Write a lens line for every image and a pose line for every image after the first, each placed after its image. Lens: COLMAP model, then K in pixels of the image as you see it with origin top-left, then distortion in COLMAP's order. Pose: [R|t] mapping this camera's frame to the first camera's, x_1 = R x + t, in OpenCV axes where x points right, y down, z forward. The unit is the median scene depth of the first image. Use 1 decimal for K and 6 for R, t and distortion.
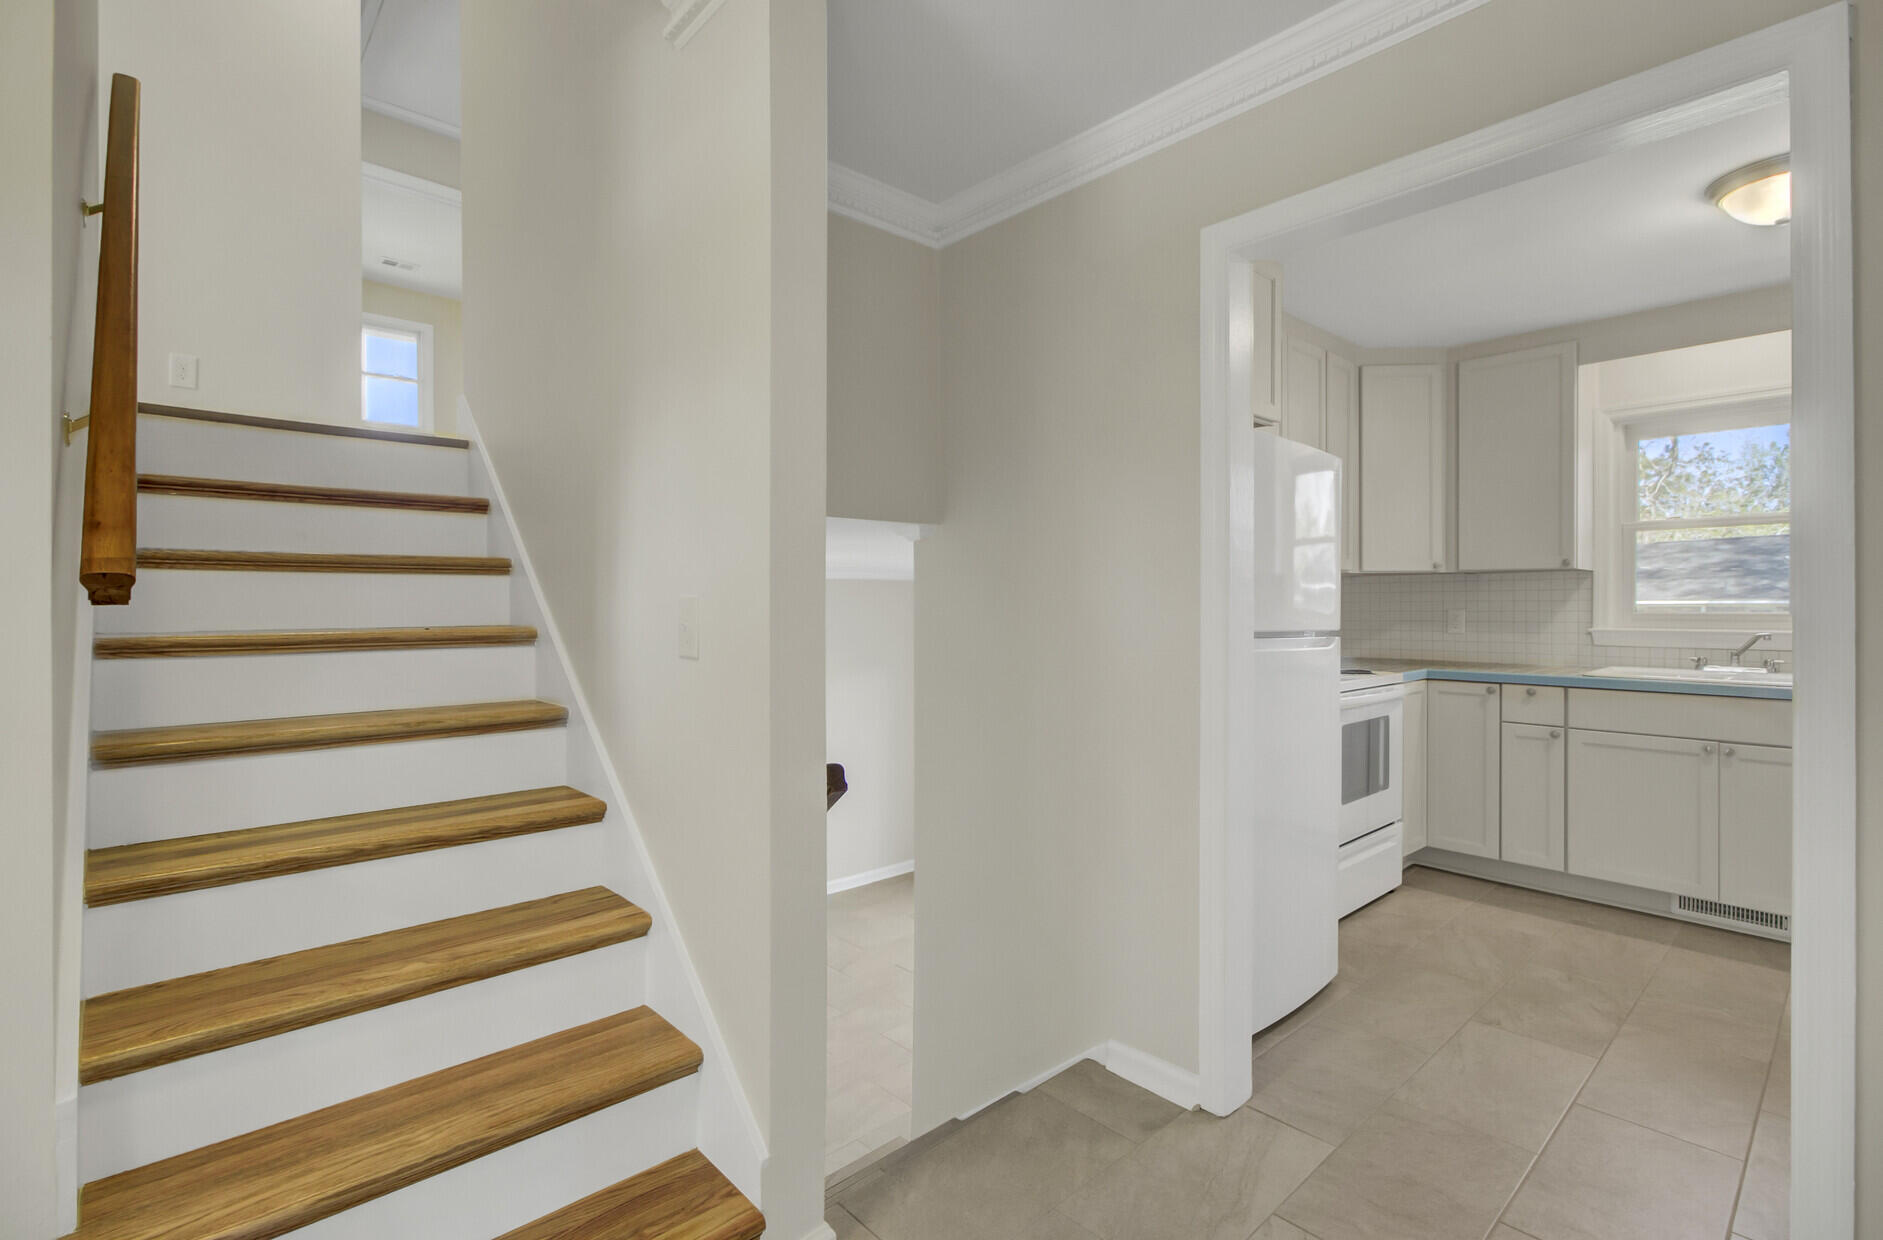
lens RADIAL K [[878.9, 0, 937.7], [0, 878.9, 601.4], [0, 0, 1]] dist [-0.003391, 0.019460]
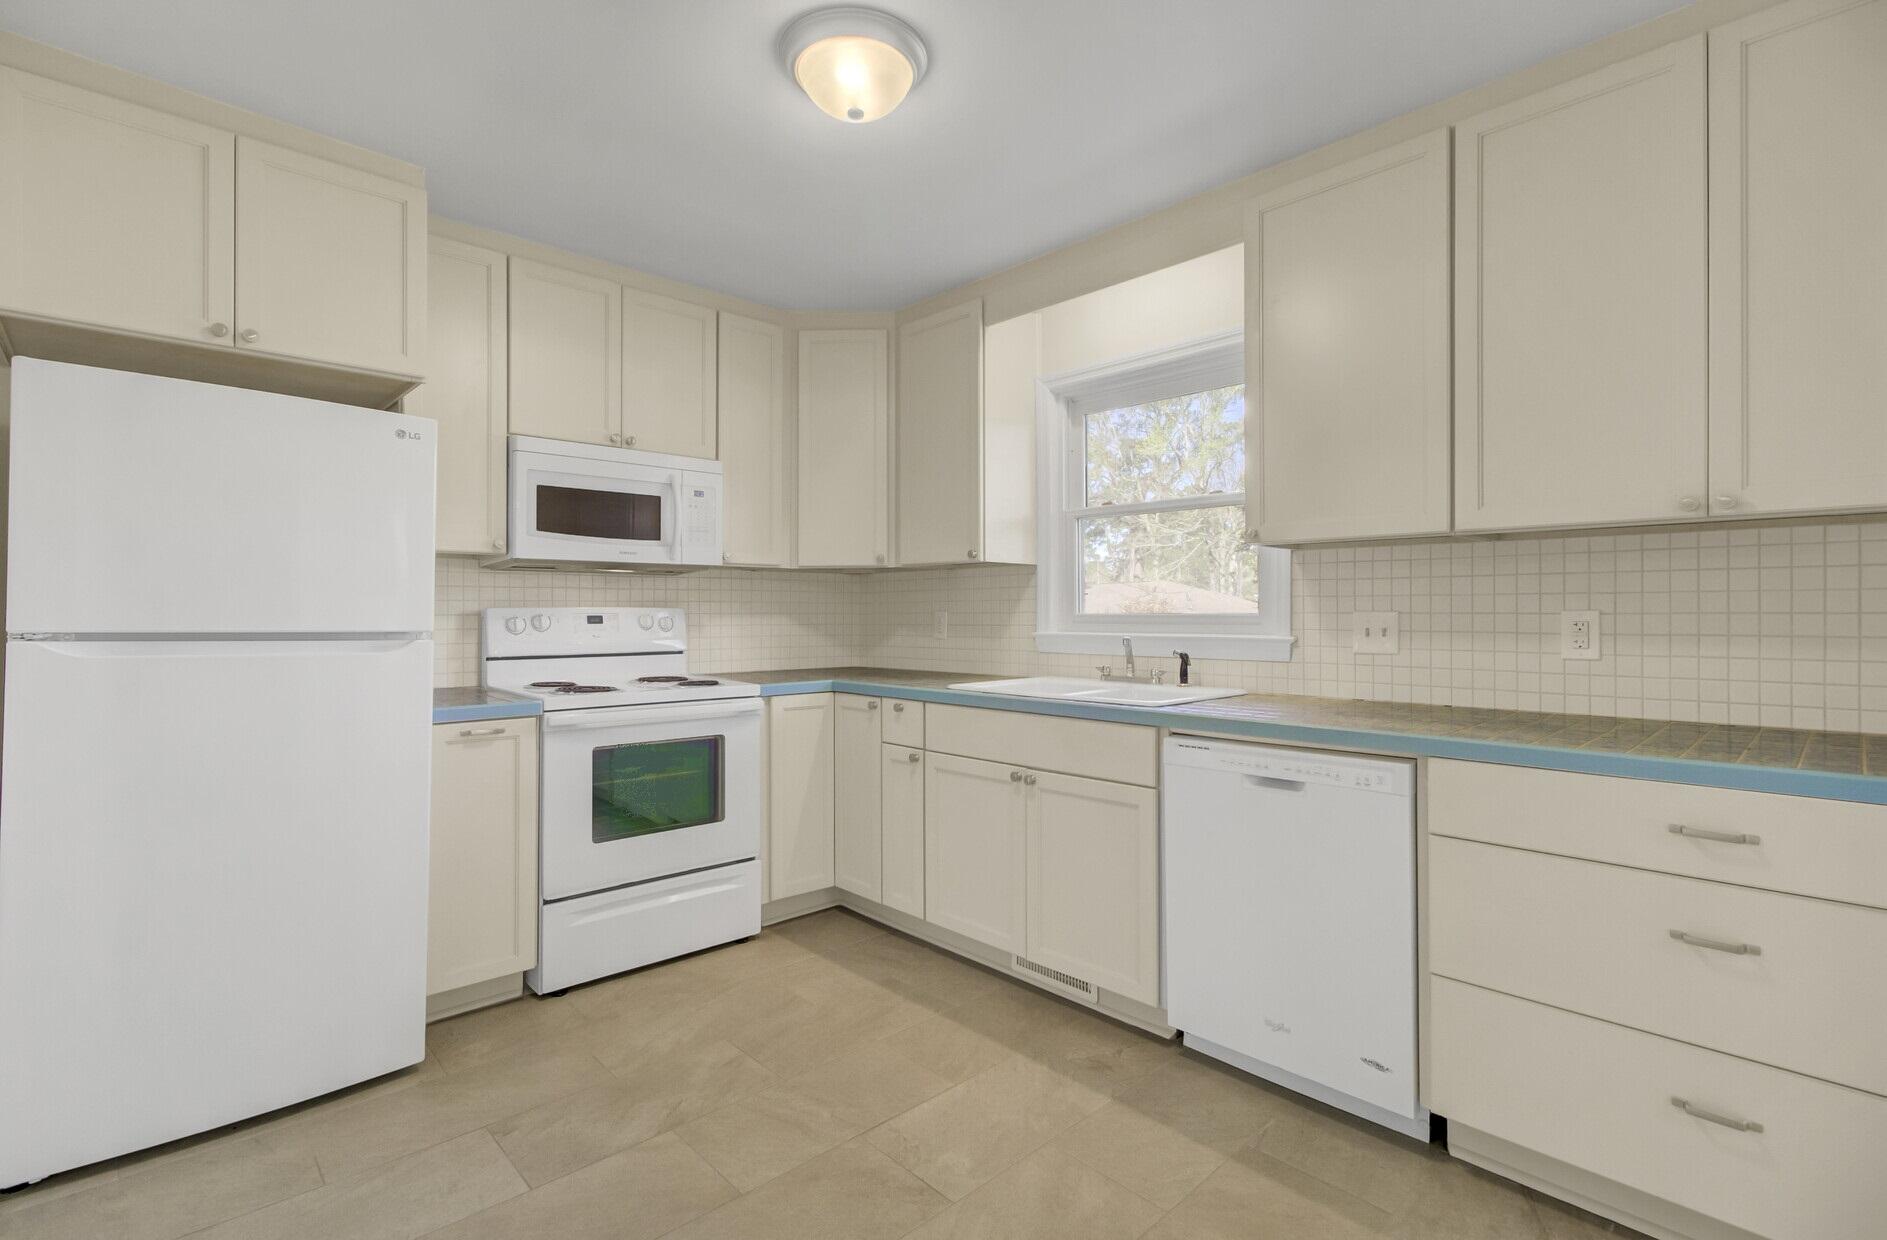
lens RADIAL K [[880.8, 0, 939.7], [0, 880.8, 601.4], [0, 0, 1]] dist [-0.003391, 0.019460]
pose [[0.999930, 0.002432, -0.011546, 0.702887], [-0.002532, 0.999960, -0.008633, 0.008363], [0.011525, 0.008662, 0.999896, 0.148001]]
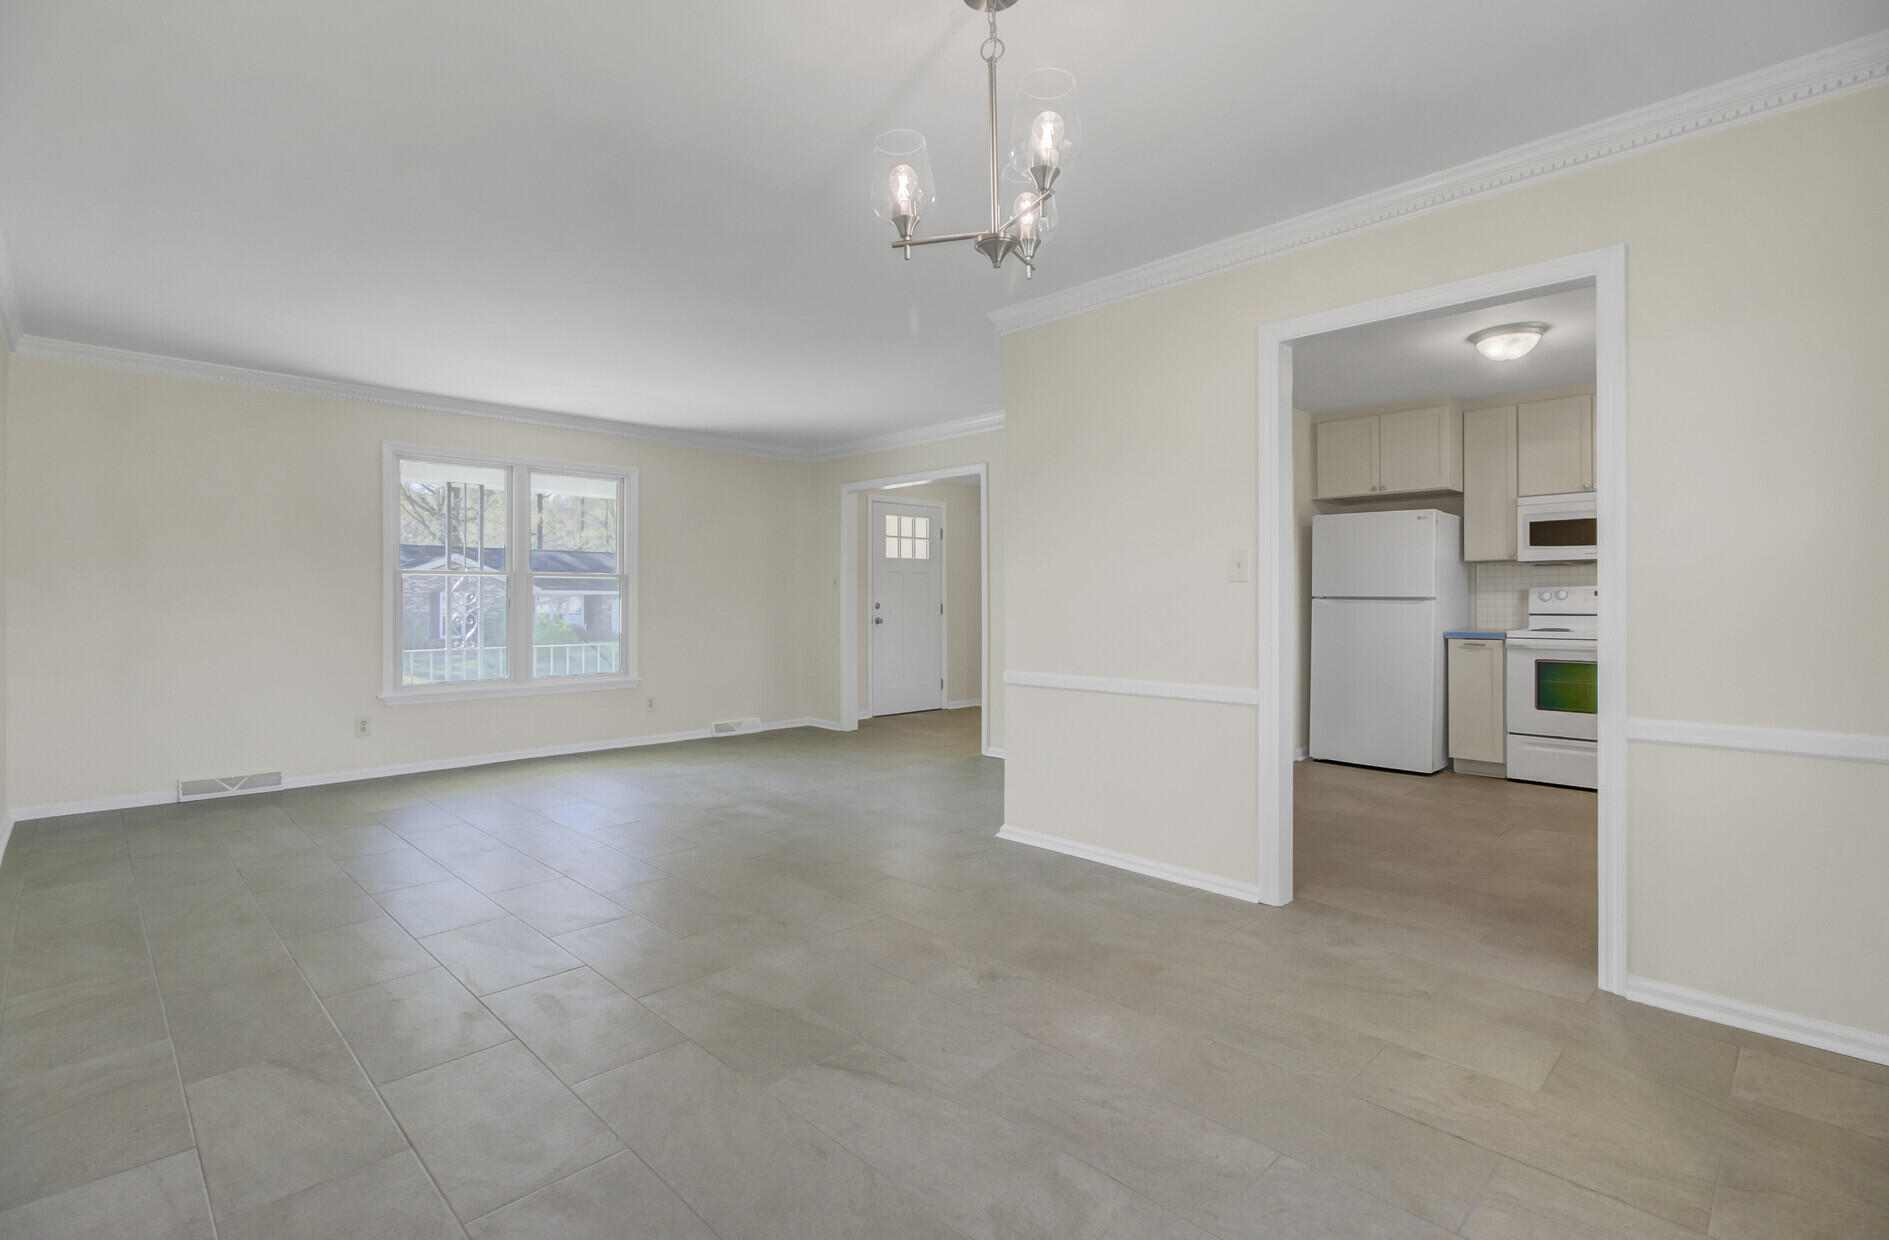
lens RADIAL K [[881.7, 0, 940.7], [0, 881.7, 601.3], [0, 0, 1]] dist [-0.003391, 0.019460]
pose [[0.017641, 0.003753, -0.999837, 1.776144], [0.005898, 0.999975, 0.003858, 0.020763], [0.999827, -0.005965, 0.017618, -0.085791]]
